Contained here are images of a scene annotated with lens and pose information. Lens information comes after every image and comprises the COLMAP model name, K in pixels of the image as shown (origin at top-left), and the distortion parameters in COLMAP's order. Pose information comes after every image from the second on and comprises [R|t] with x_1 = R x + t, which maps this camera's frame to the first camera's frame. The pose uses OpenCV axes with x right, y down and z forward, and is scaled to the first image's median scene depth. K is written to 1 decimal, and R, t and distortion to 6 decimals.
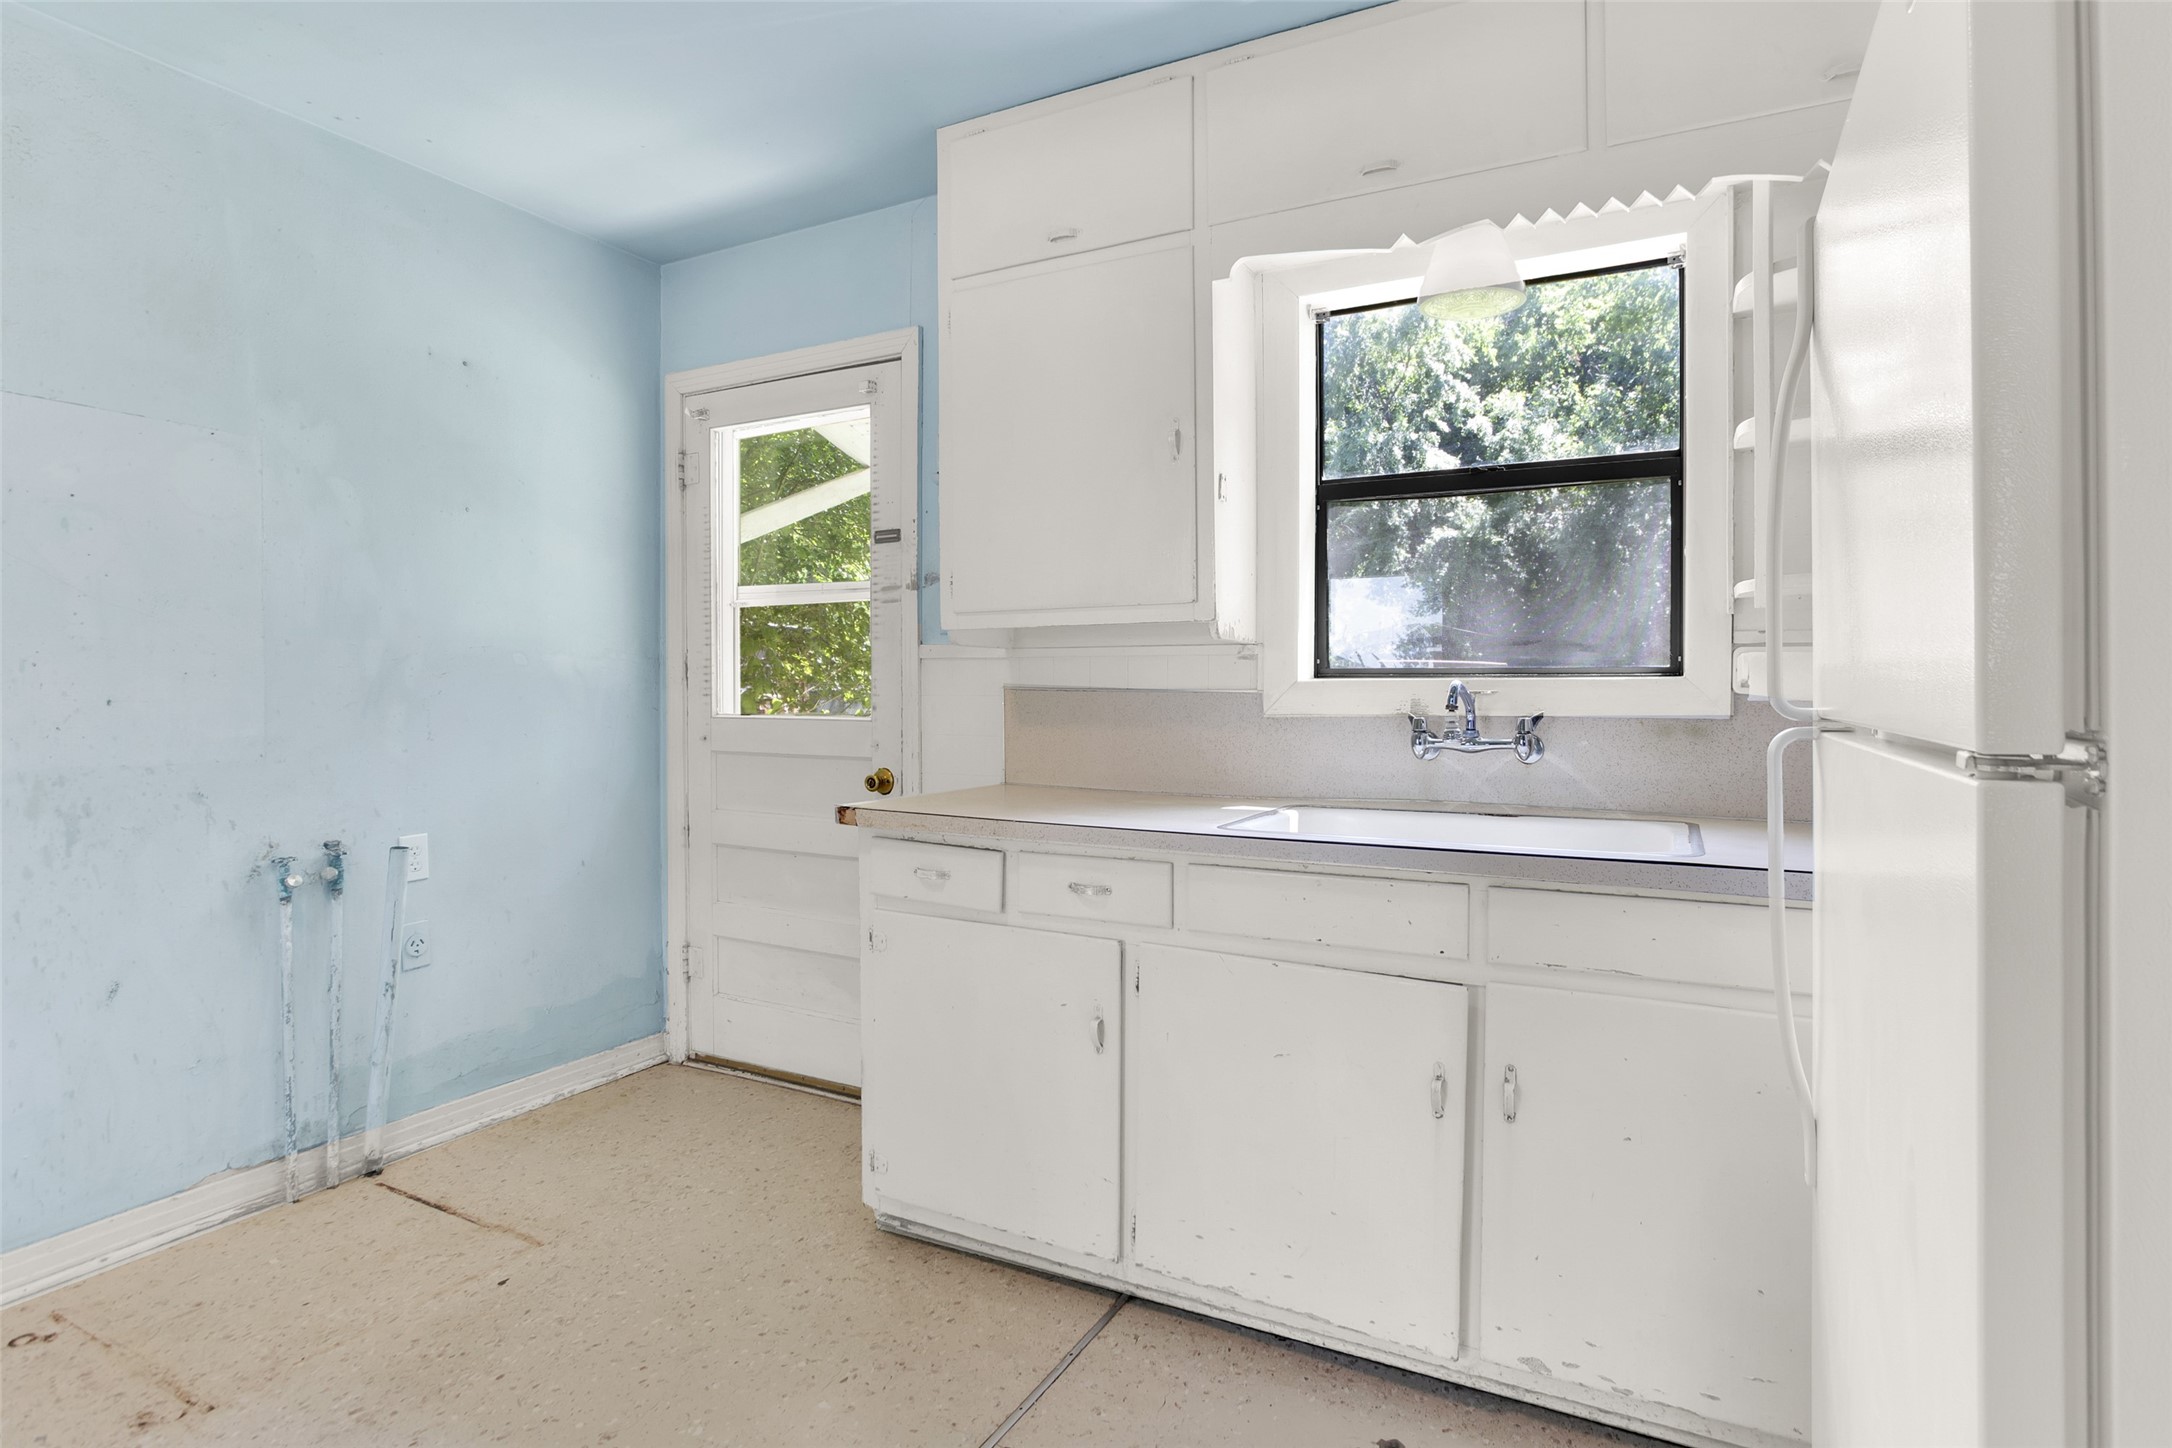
lens RADIAL K [[1100.6, 0, 1086.0], [0, 1100.6, 724.0], [0, 0, 1]] dist [-0.003750, -0.000120]
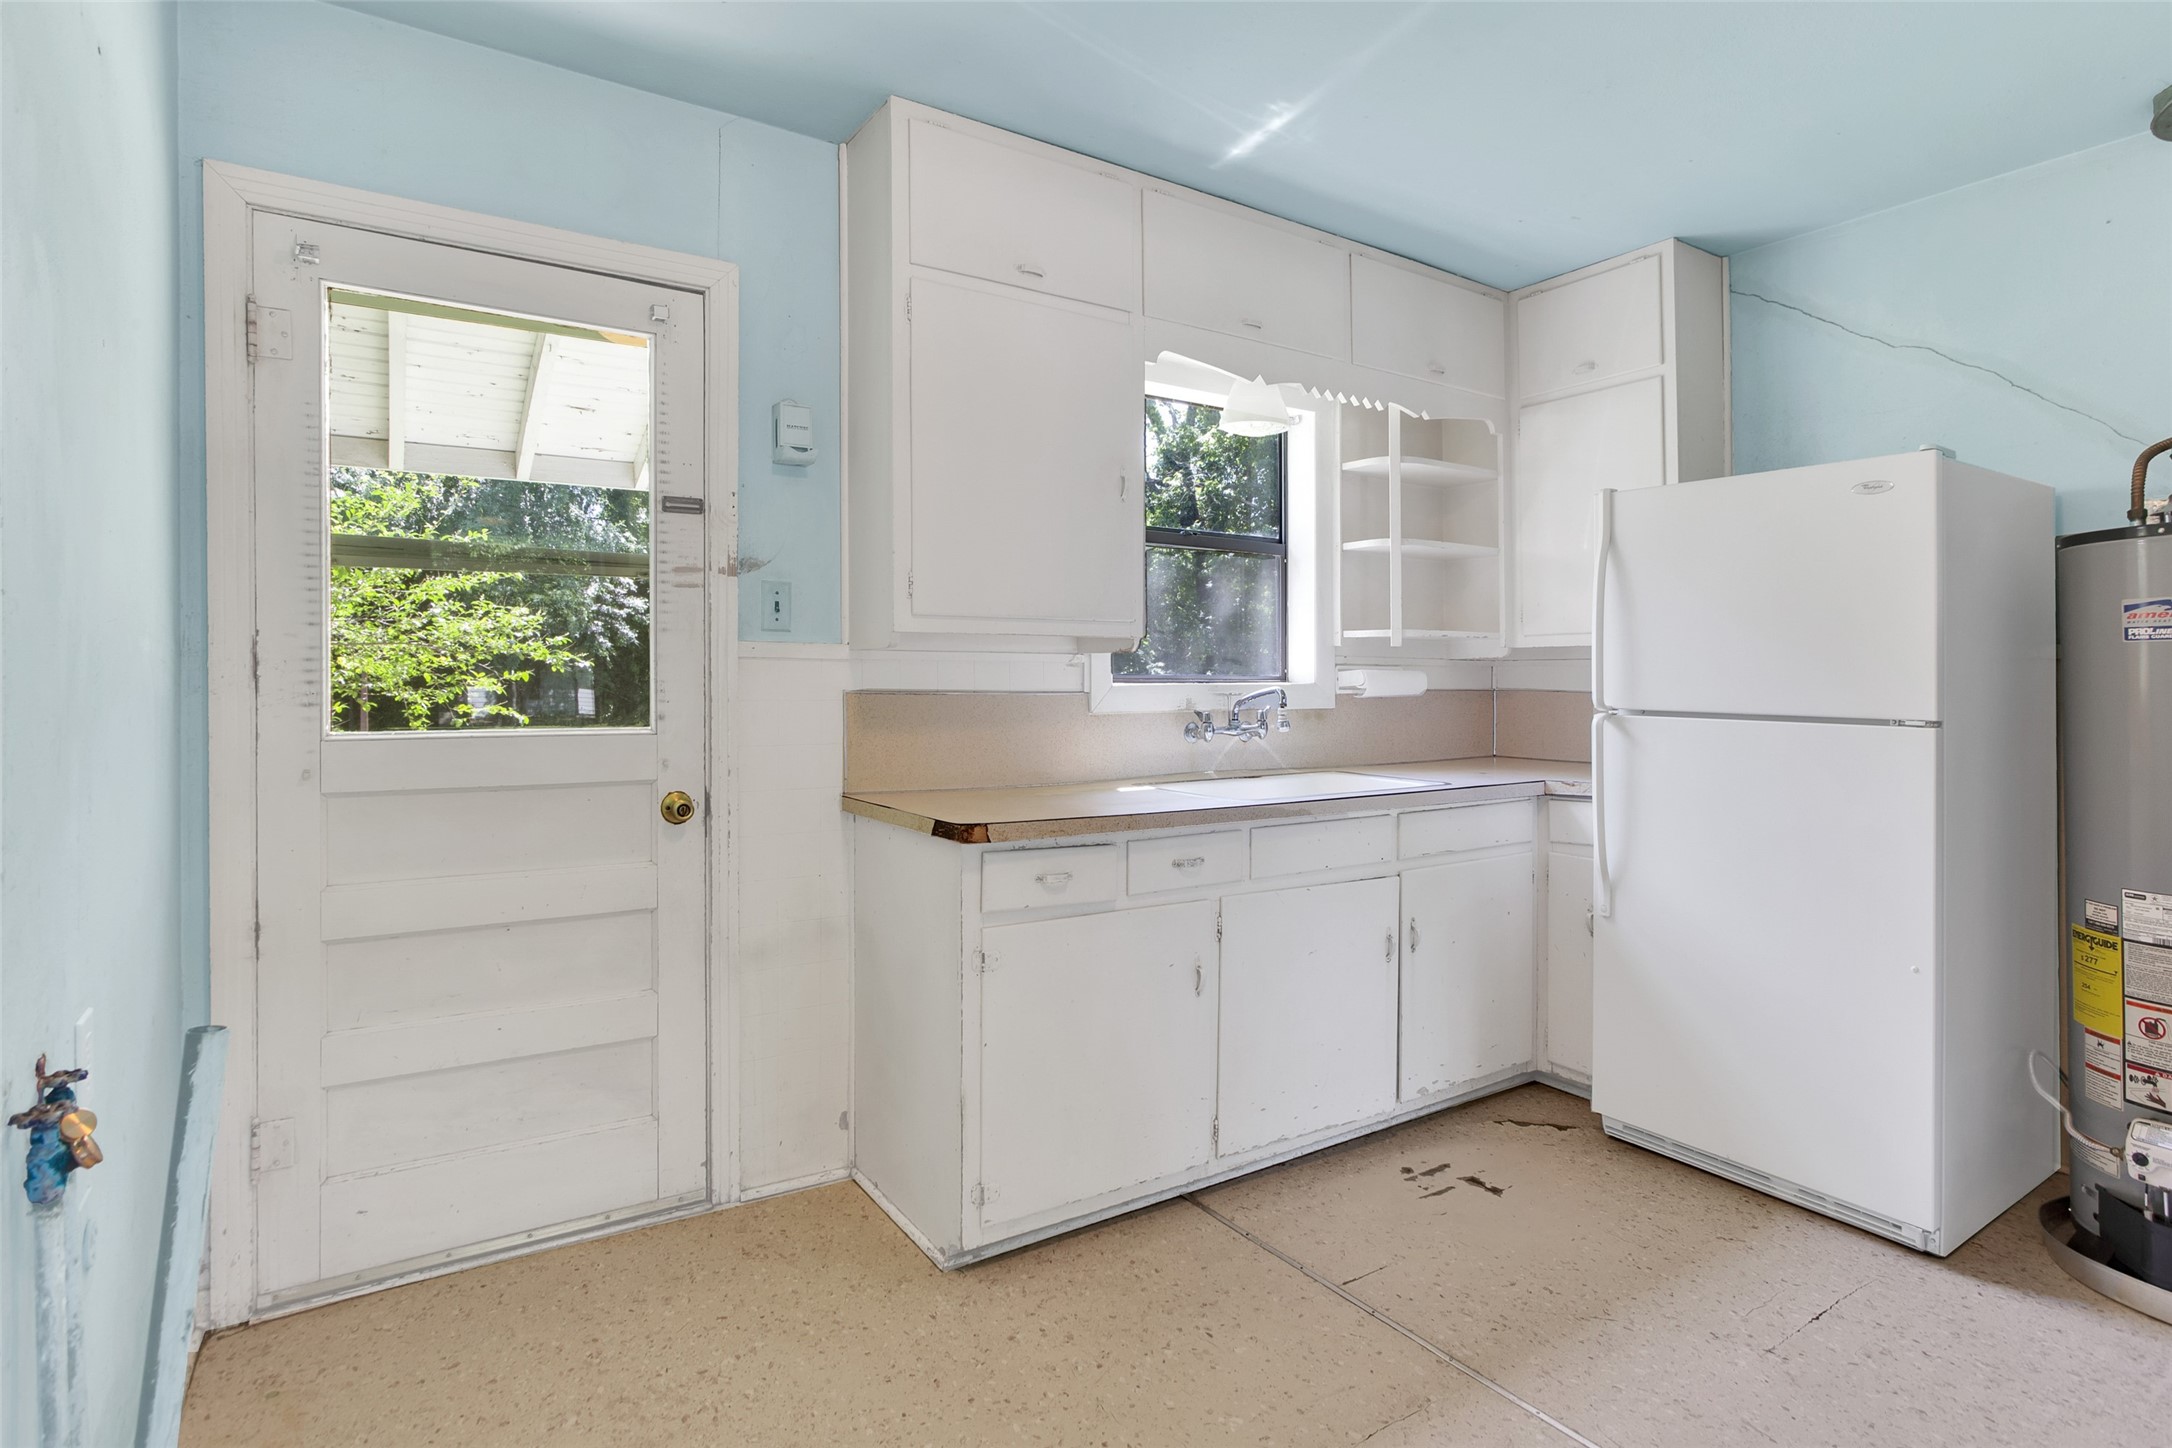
lens RADIAL K [[1114.3, 0, 1087.5], [0, 1114.3, 701.8], [0, 0, 1]] dist [0.003630, 0.000793]
pose [[0.481904, -0.018509, 0.876029, -1.016578], [0.022044, 0.999717, 0.008996, -0.035590], [-0.875947, 0.014976, 0.482175, 0.463107]]
